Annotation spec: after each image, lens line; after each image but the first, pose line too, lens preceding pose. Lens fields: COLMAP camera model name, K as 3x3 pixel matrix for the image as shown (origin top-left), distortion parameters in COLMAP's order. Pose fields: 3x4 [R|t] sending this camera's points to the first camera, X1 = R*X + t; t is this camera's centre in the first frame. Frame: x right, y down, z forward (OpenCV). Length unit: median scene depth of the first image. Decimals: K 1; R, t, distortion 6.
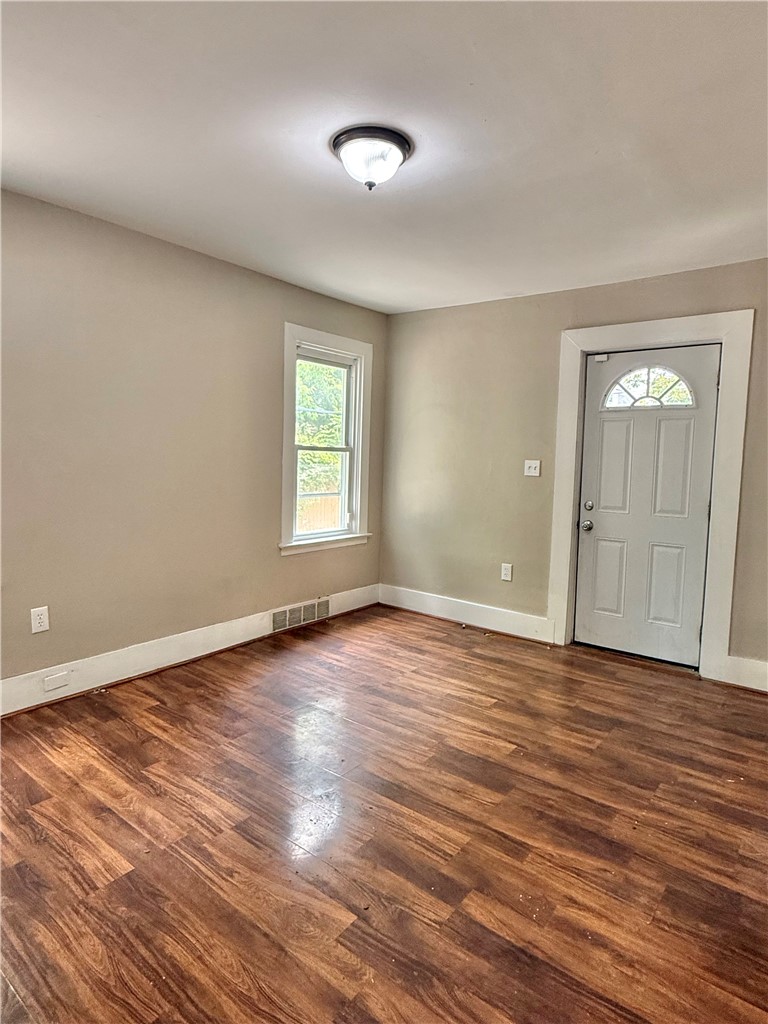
lens RADIAL K [[584.7, 0, 385.0], [0, 584.7, 510.6], [0, 0, 1]] dist [0.000673, 0.000475]
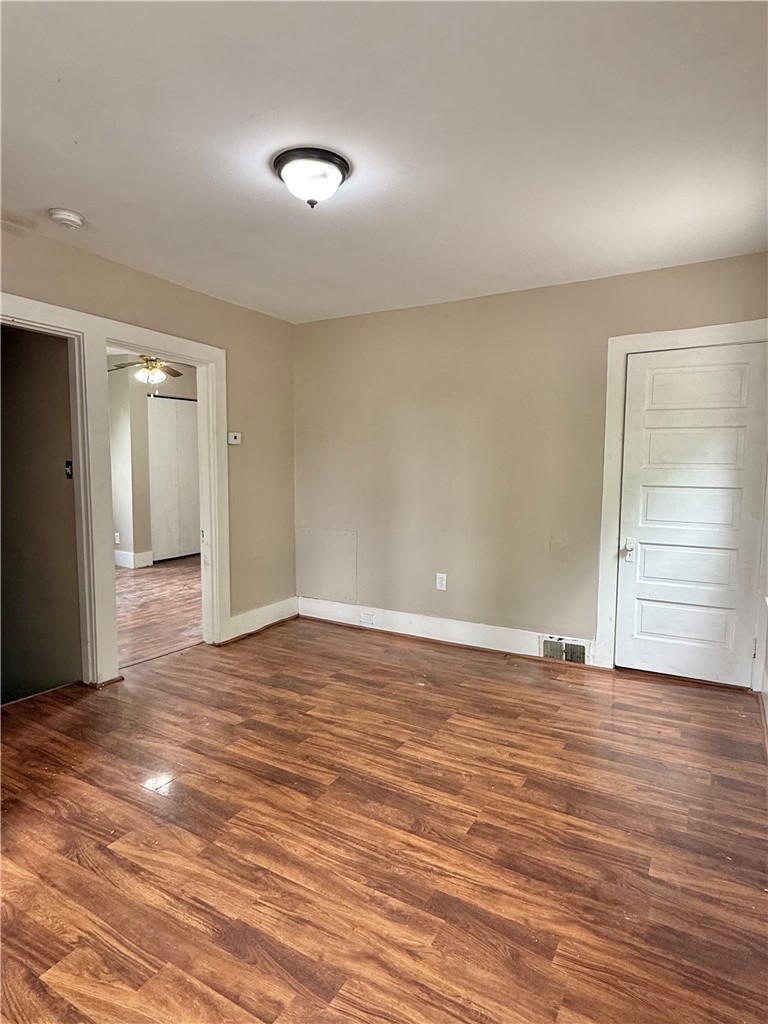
lens RADIAL K [[584.7, 0, 385.0], [0, 584.7, 510.6], [0, 0, 1]] dist [0.000673, 0.000475]
pose [[-0.989239, -0.019139, -0.145055, -0.009391], [-0.045793, 0.982099, 0.182715, -0.162497], [0.138961, 0.187391, -0.972407, 1.583499]]
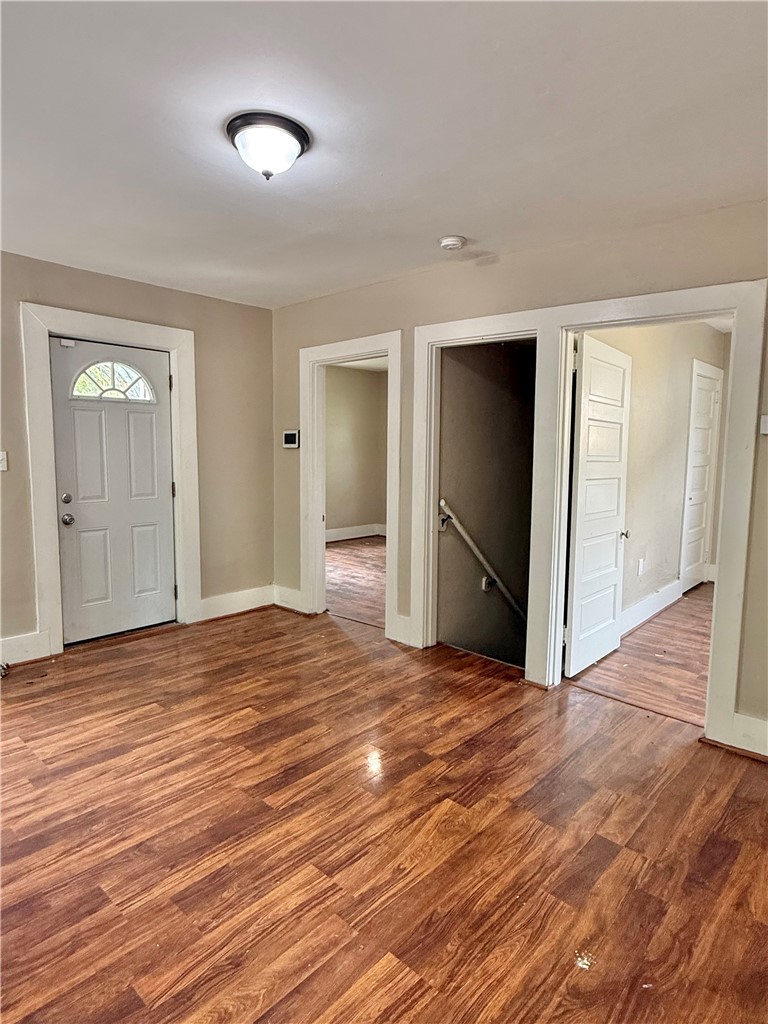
lens RADIAL K [[584.7, 0, 385.0], [0, 584.7, 510.6], [0, 0, 1]] dist [0.000673, 0.000475]
pose [[0.071542, -0.125966, 0.989452, -0.770384], [0.084891, 0.989163, 0.119791, -0.081333], [-0.993819, 0.075425, 0.081460, 0.575658]]
